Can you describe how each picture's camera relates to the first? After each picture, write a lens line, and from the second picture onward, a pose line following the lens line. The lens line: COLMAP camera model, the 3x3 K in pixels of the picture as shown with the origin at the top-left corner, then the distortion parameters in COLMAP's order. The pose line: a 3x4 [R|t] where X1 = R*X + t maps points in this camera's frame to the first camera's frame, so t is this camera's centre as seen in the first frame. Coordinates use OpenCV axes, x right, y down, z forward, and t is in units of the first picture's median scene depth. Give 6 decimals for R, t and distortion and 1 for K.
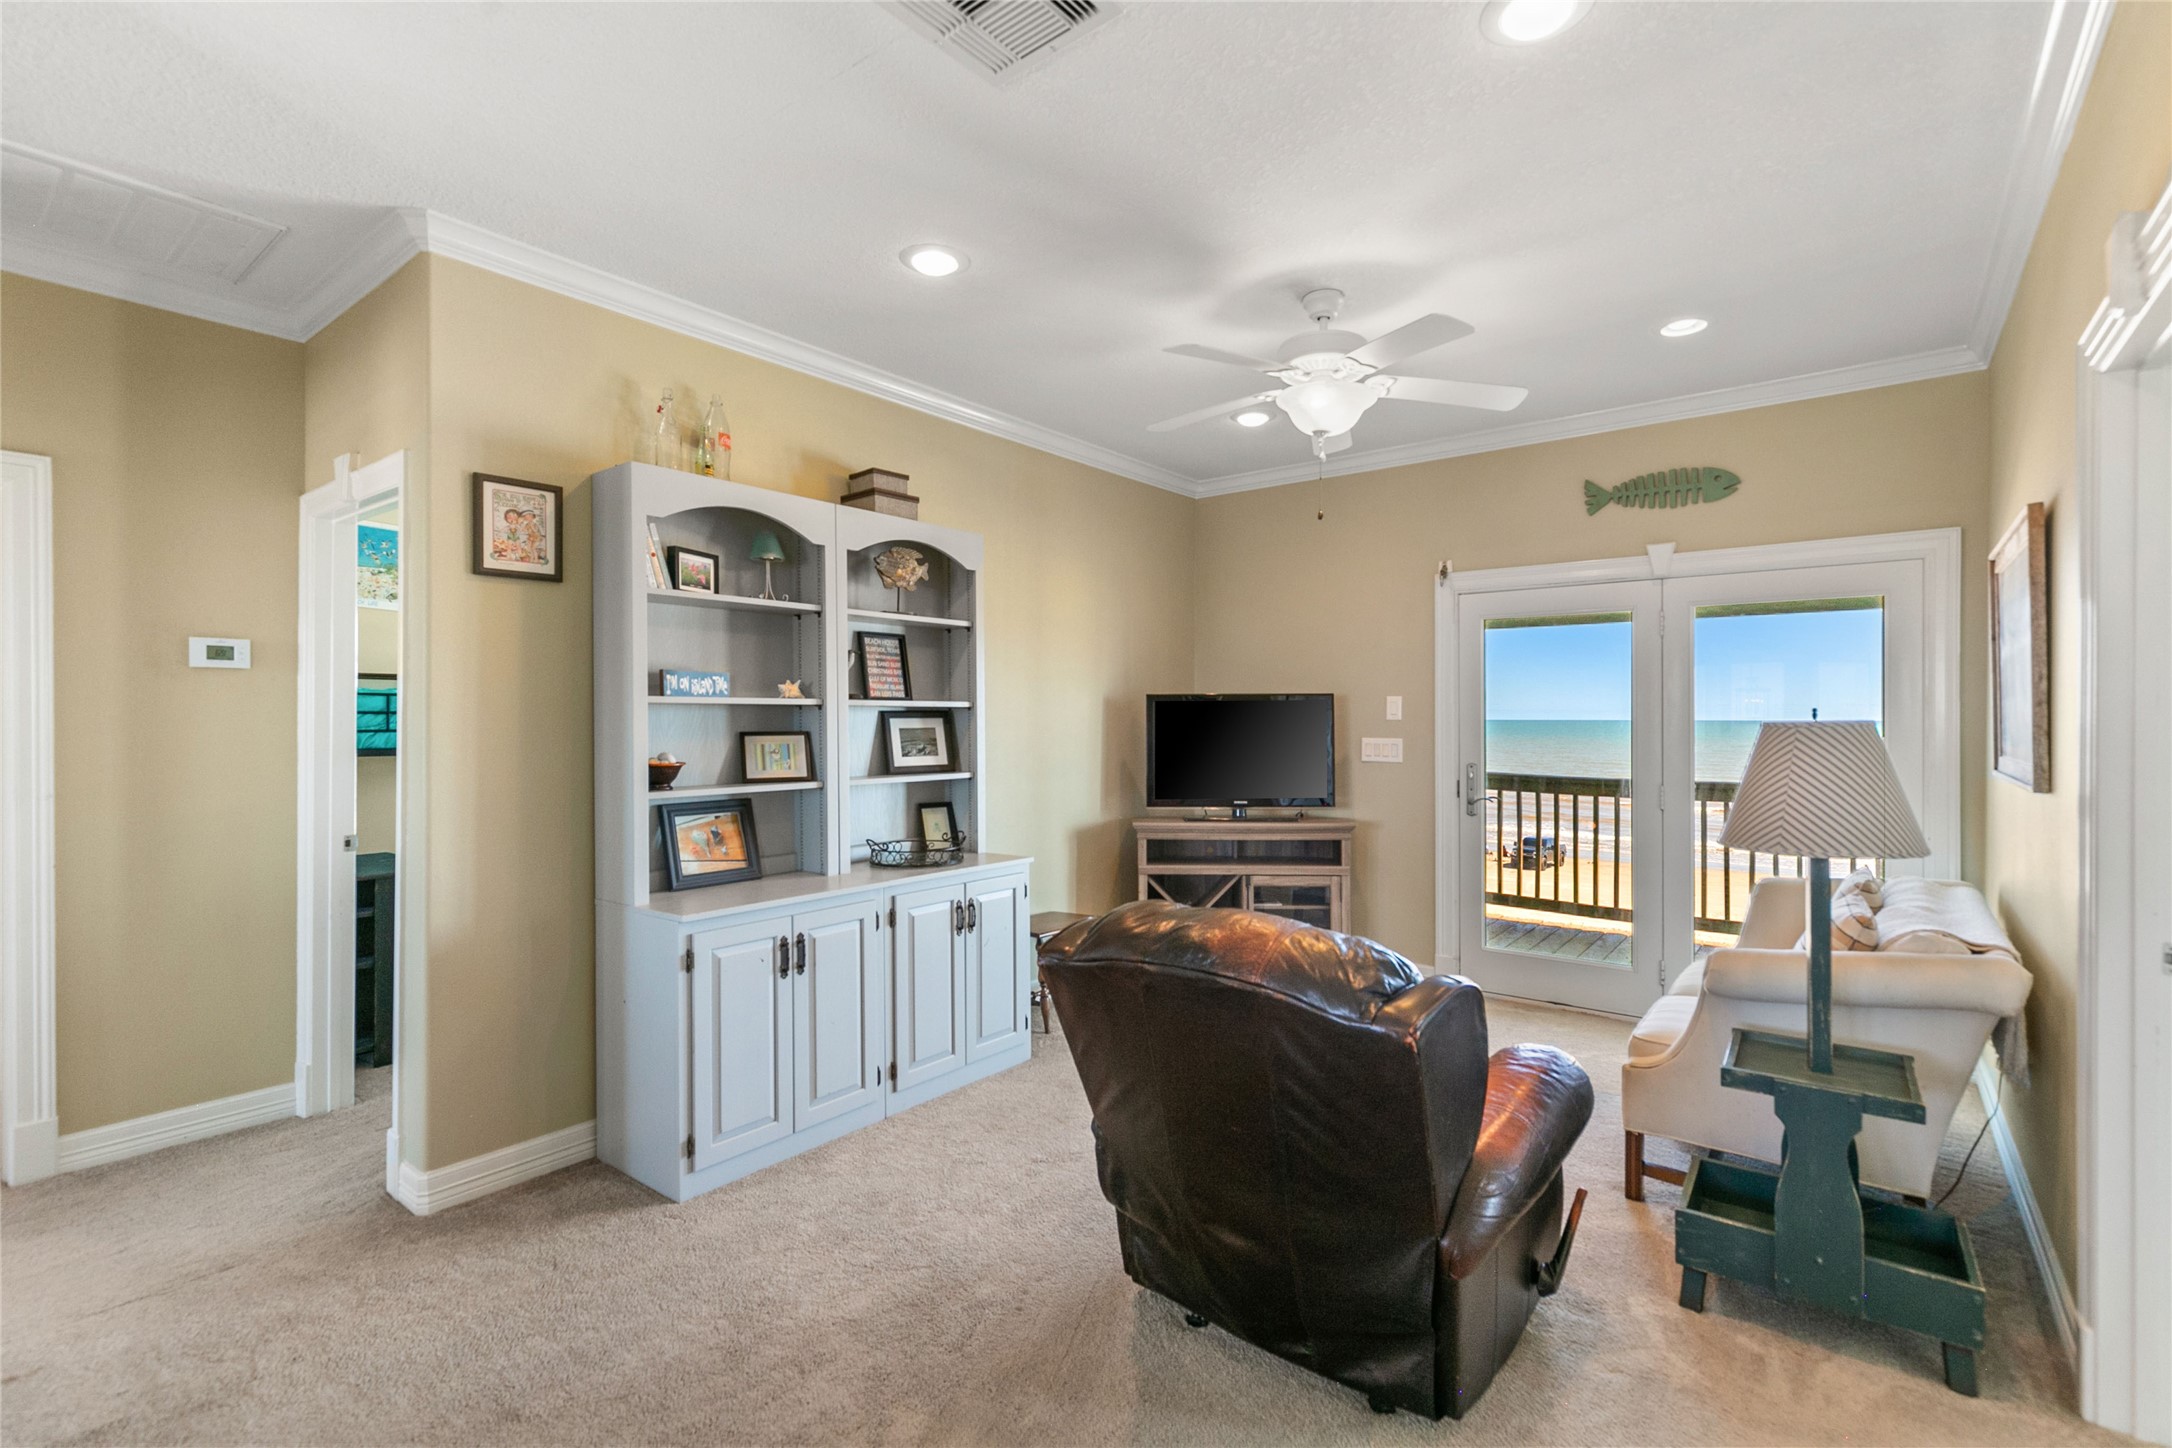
lens RADIAL K [[1008.7, 0, 1078.5], [0, 1008.7, 716.5], [0, 0, 1]] dist [0.001993, 0.000632]
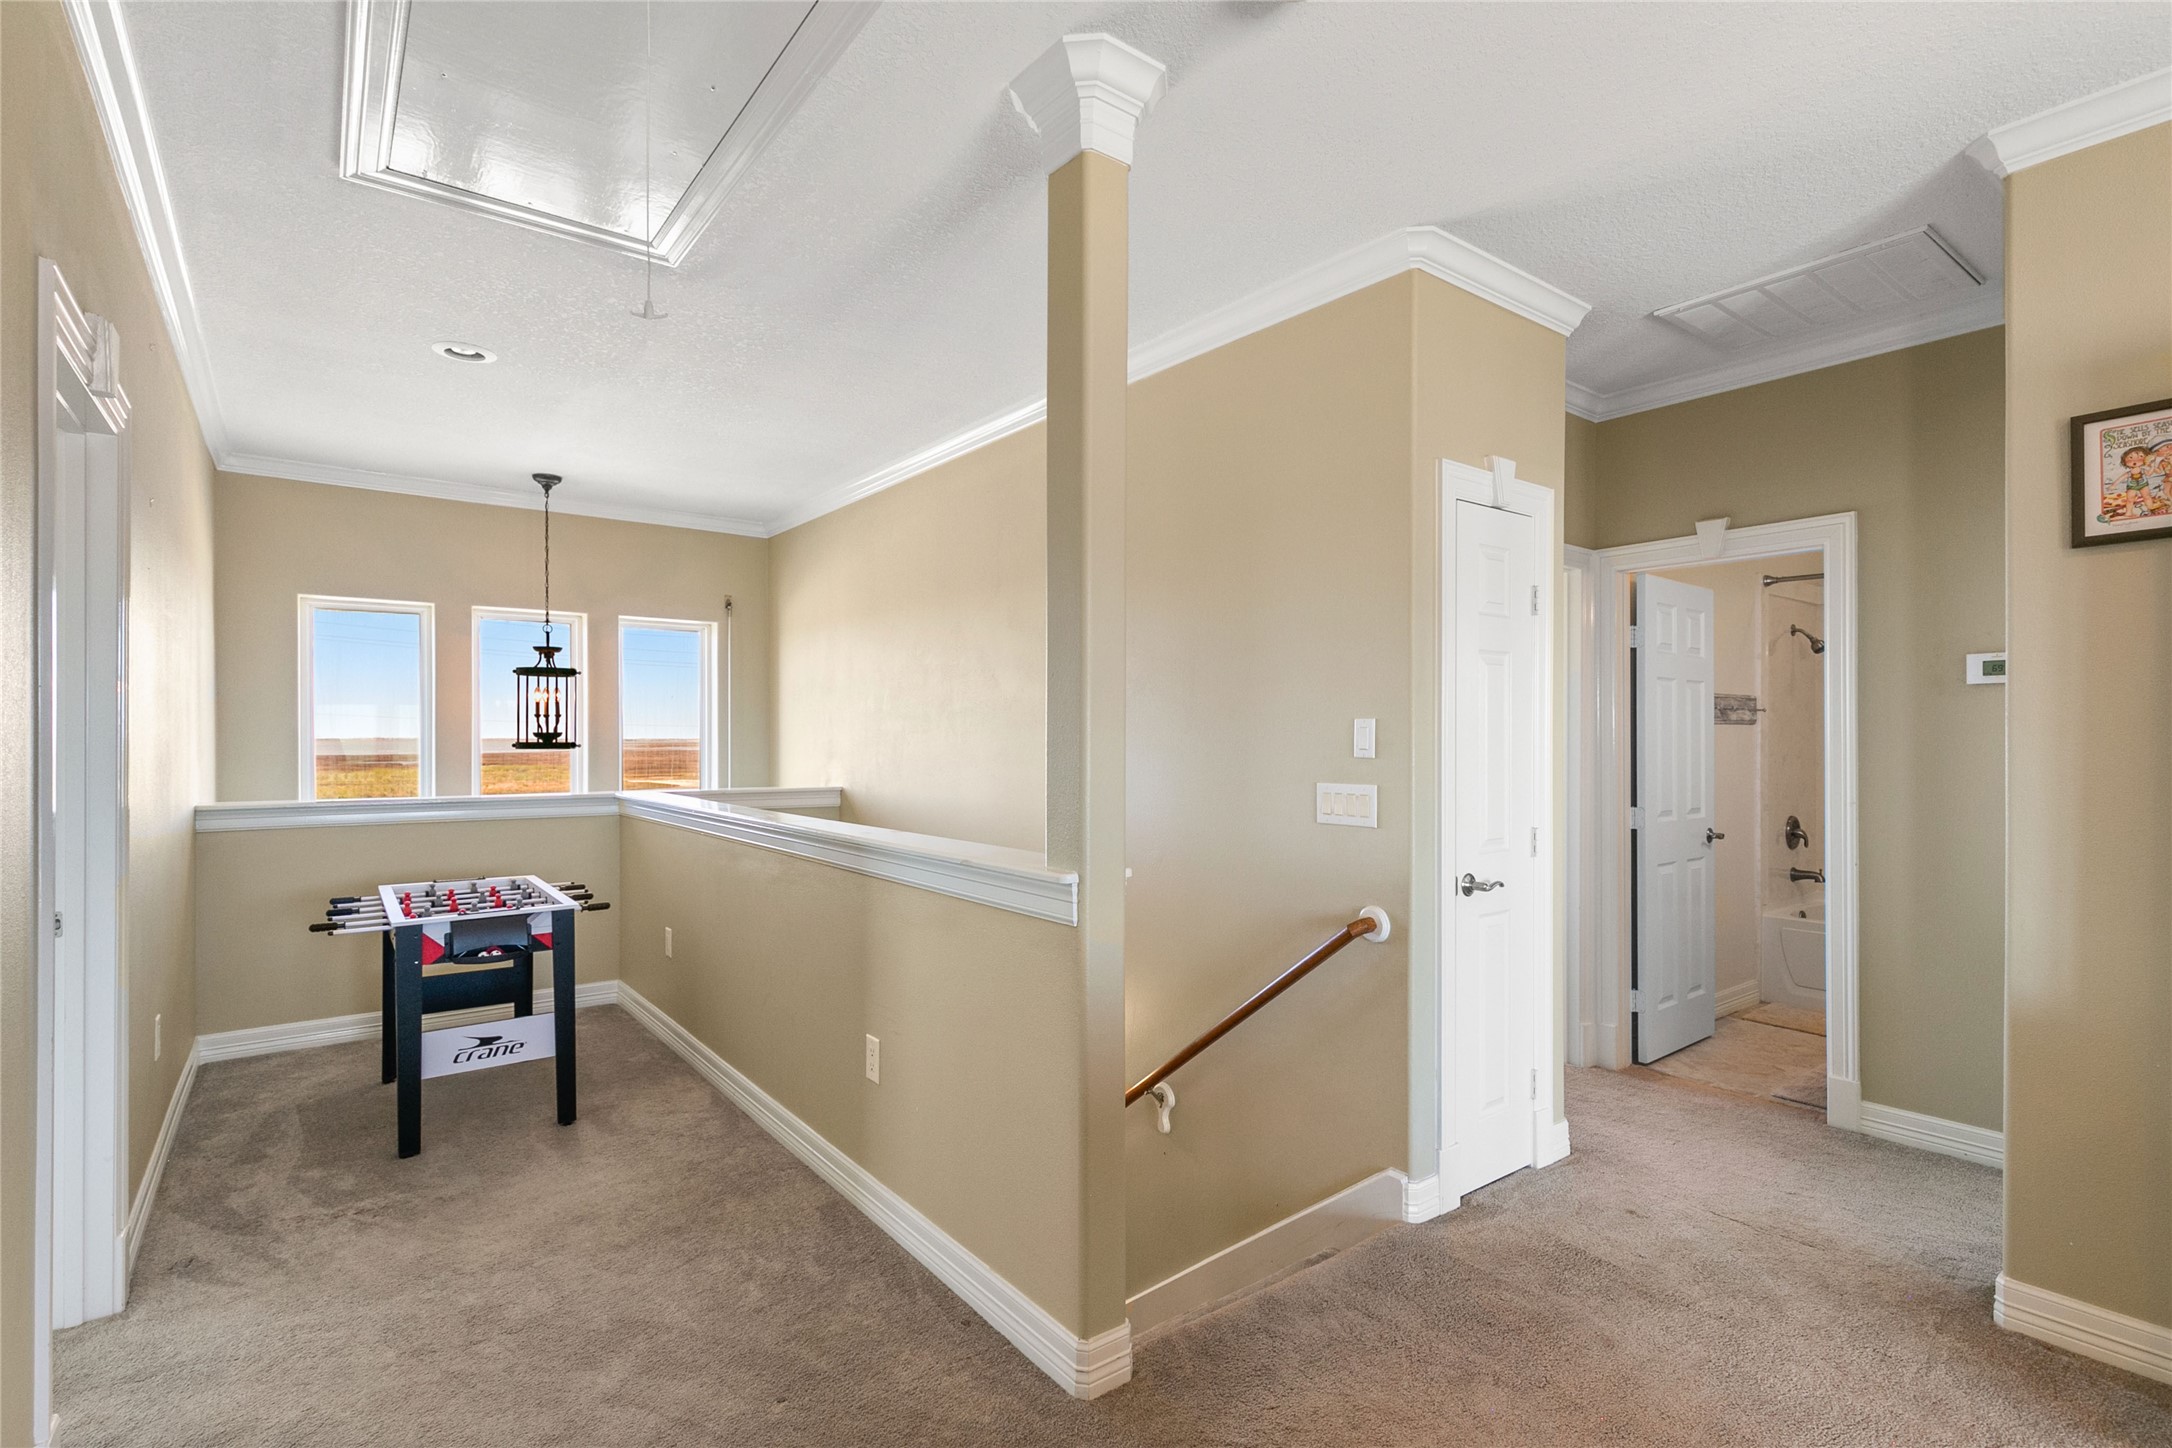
lens RADIAL K [[1008.7, 0, 1077.6], [0, 1008.7, 735.9], [0, 0, 1]] dist [0.001993, 0.000632]
pose [[-0.249523, -0.003706, -0.968362, 0.342190], [-0.001449, 0.999993, -0.003454, 0.007341], [0.968368, 0.000541, -0.249527, 0.444158]]
